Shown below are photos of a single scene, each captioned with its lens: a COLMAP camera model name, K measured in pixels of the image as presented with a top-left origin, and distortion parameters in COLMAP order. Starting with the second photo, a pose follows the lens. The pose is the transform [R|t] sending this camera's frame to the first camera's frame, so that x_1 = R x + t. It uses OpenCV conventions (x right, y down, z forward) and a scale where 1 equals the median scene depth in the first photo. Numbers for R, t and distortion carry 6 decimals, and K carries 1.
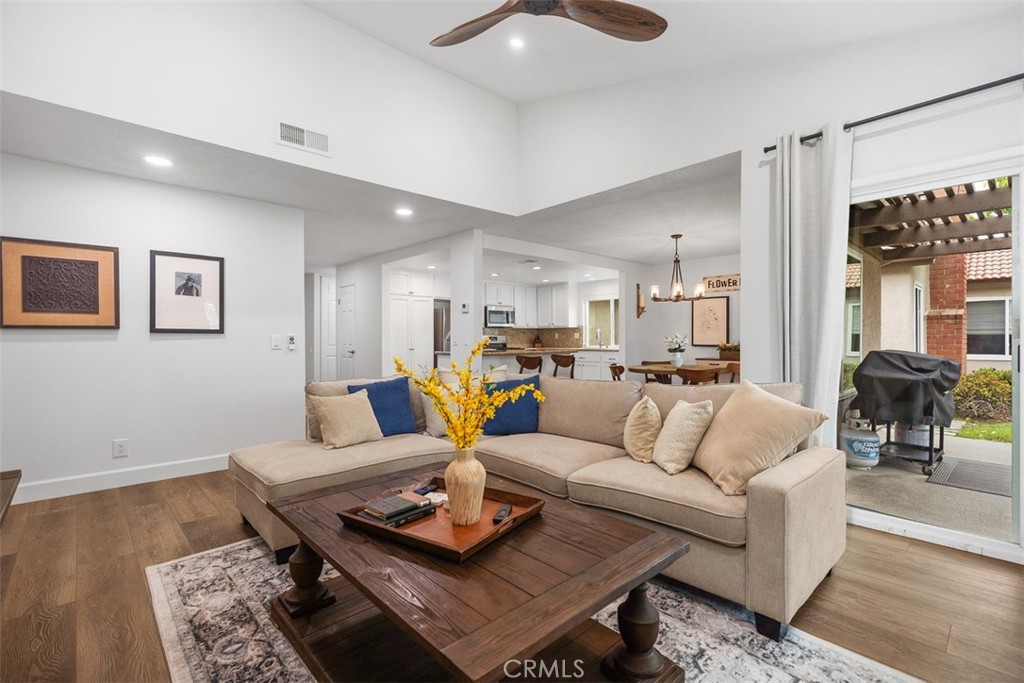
lens RADIAL K [[467.3, 0, 513.3], [0, 467.3, 340.0], [0, 0, 1]] dist [-0.003568, 0.000569]
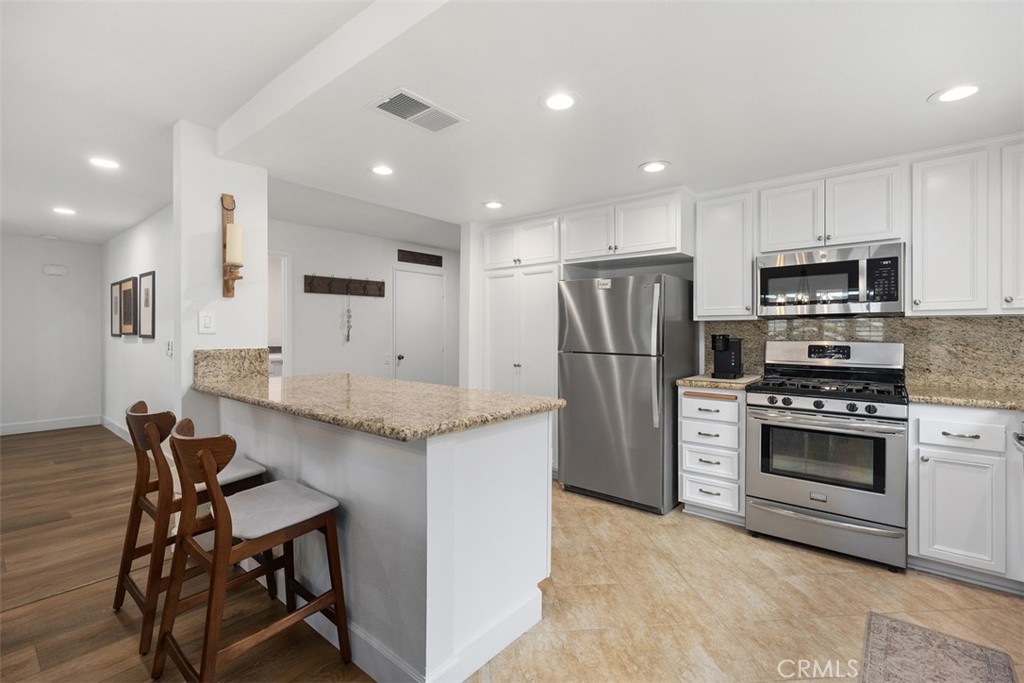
lens RADIAL K [[467.3, 0, 509.2], [0, 467.3, 331.0], [0, 0, 1]] dist [-0.003568, 0.000569]
pose [[0.120919, -0.000655, -0.992662, 0.299022], [-0.005889, 0.999982, -0.001377, -0.018450], [0.992645, 0.006013, 0.120913, 0.876201]]
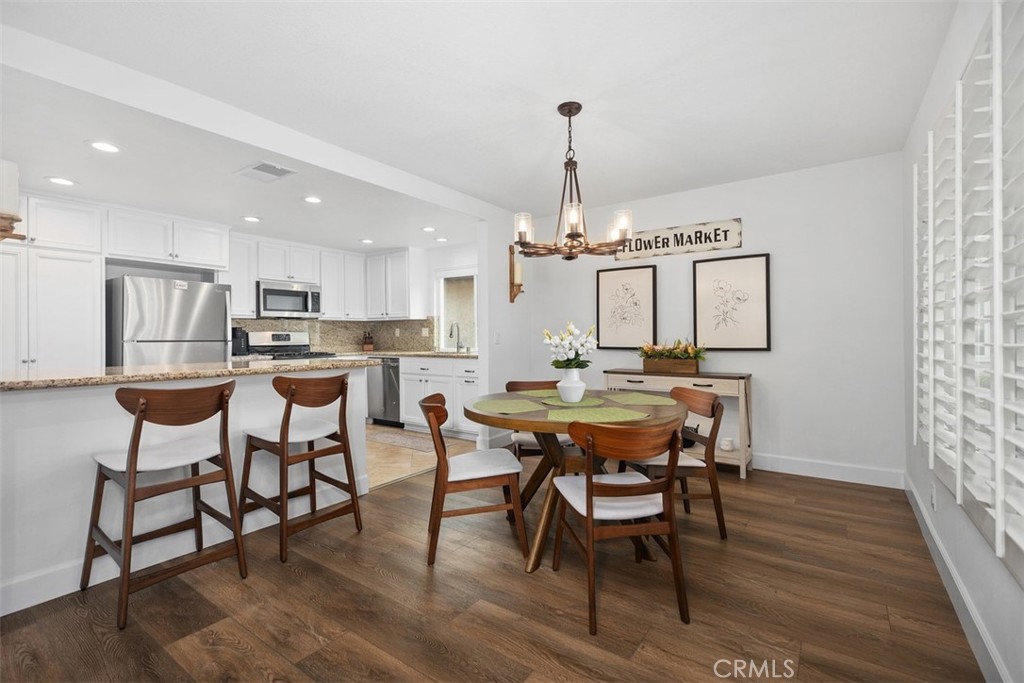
lens RADIAL K [[467.3, 0, 516.7], [0, 467.3, 336.2], [0, 0, 1]] dist [-0.003568, 0.000569]
pose [[0.977817, -0.002245, 0.209451, 0.150233], [0.003166, 0.999987, -0.004061, -0.001405], [-0.209439, 0.004634, 0.977811, 0.420370]]
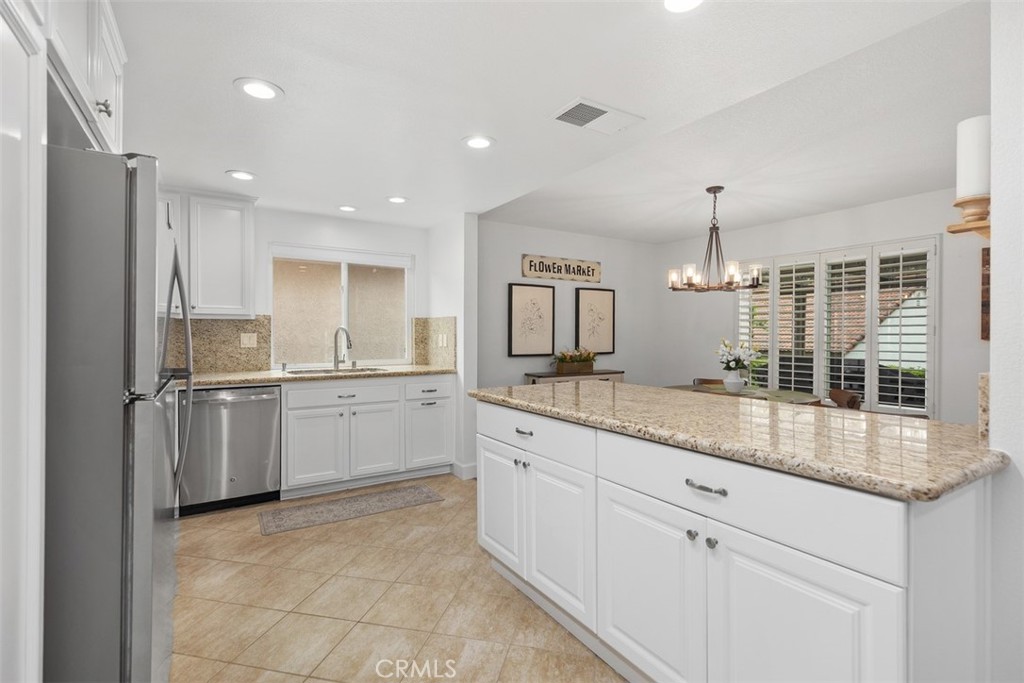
lens RADIAL K [[467.3, 0, 514.8], [0, 467.3, 337.2], [0, 0, 1]] dist [-0.003568, 0.000569]
pose [[0.185505, -0.004870, 0.982631, -0.248141], [0.000739, 0.999988, 0.004816, -0.016556], [-0.982643, -0.000167, 0.185506, 0.853282]]
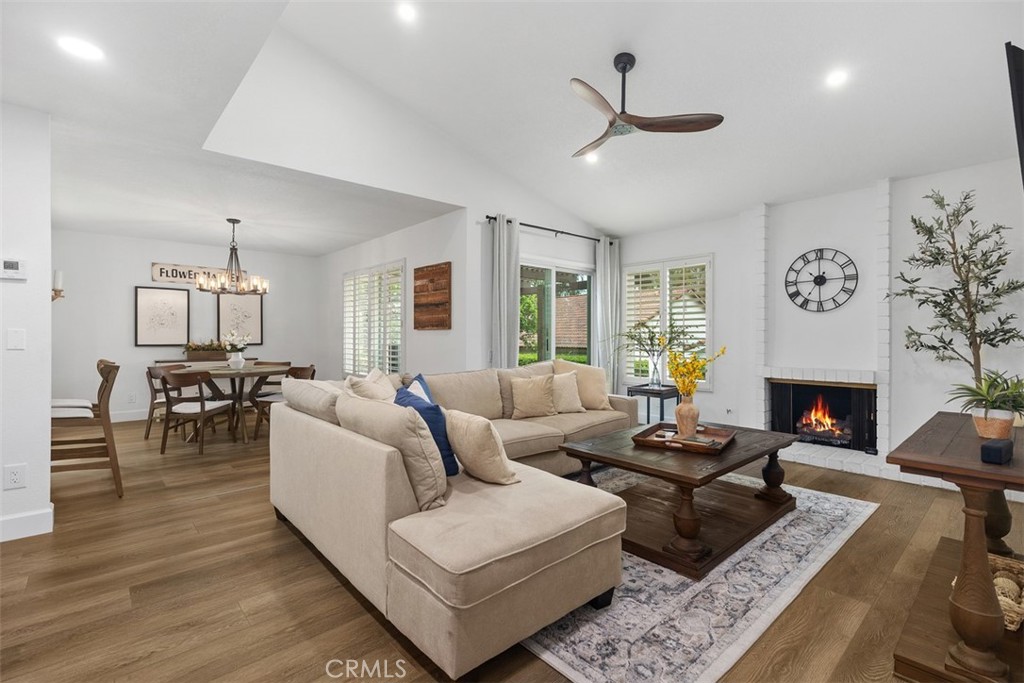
lens RADIAL K [[467.3, 0, 513.2], [0, 467.3, 336.3], [0, 0, 1]] dist [-0.003568, 0.000569]
pose [[0.014008, 0.003682, 0.999895, -0.392520], [0.001089, 0.999993, -0.003698, 0.000073], [-0.999901, 0.001140, 0.014004, 0.337519]]
